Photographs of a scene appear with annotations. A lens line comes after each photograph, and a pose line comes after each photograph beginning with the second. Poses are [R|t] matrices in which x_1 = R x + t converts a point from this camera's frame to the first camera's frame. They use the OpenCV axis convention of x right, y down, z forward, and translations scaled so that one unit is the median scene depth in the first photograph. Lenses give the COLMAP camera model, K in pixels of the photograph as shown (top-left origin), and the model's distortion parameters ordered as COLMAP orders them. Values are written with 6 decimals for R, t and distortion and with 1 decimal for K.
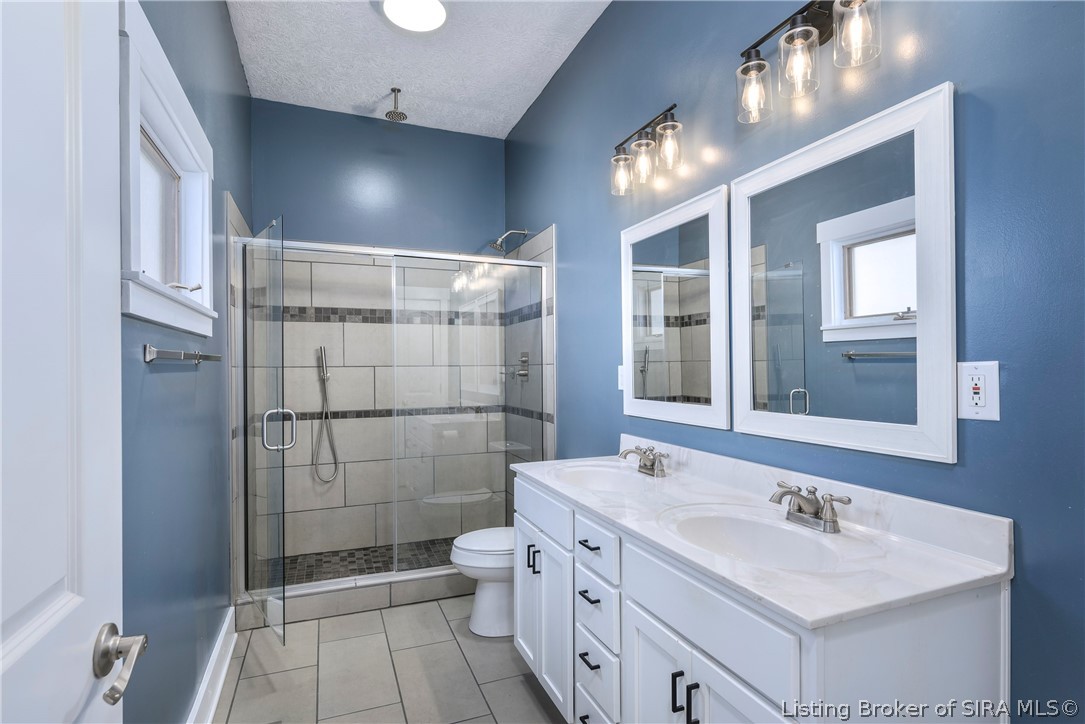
lens RADIAL K [[543.8, 0, 550.7], [0, 543.8, 369.9], [0, 0, 1]] dist [-0.002013, -0.000918]
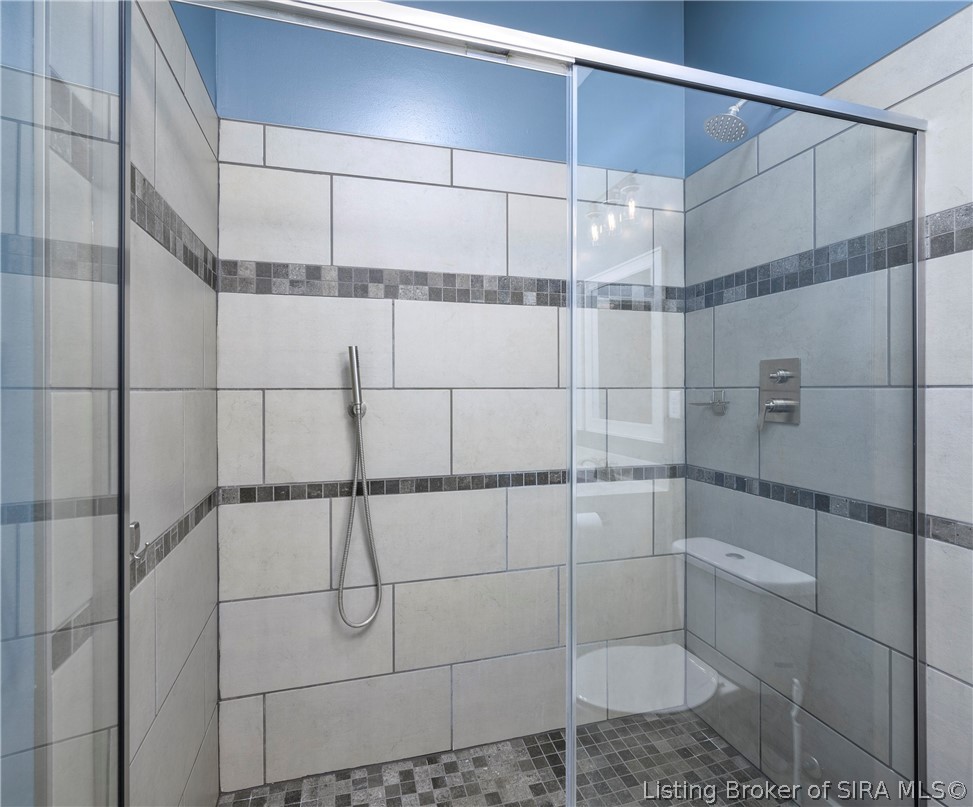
lens RADIAL K [[493.9, 0, 473.5], [0, 493.9, 394.0], [0, 0, 1]] dist [0.004314, 0.000222]
pose [[0.991560, 0.006380, -0.129495, -0.251514], [-0.006270, 0.999980, 0.001260, -0.002087], [0.129501, -0.000437, 0.991579, 0.567091]]
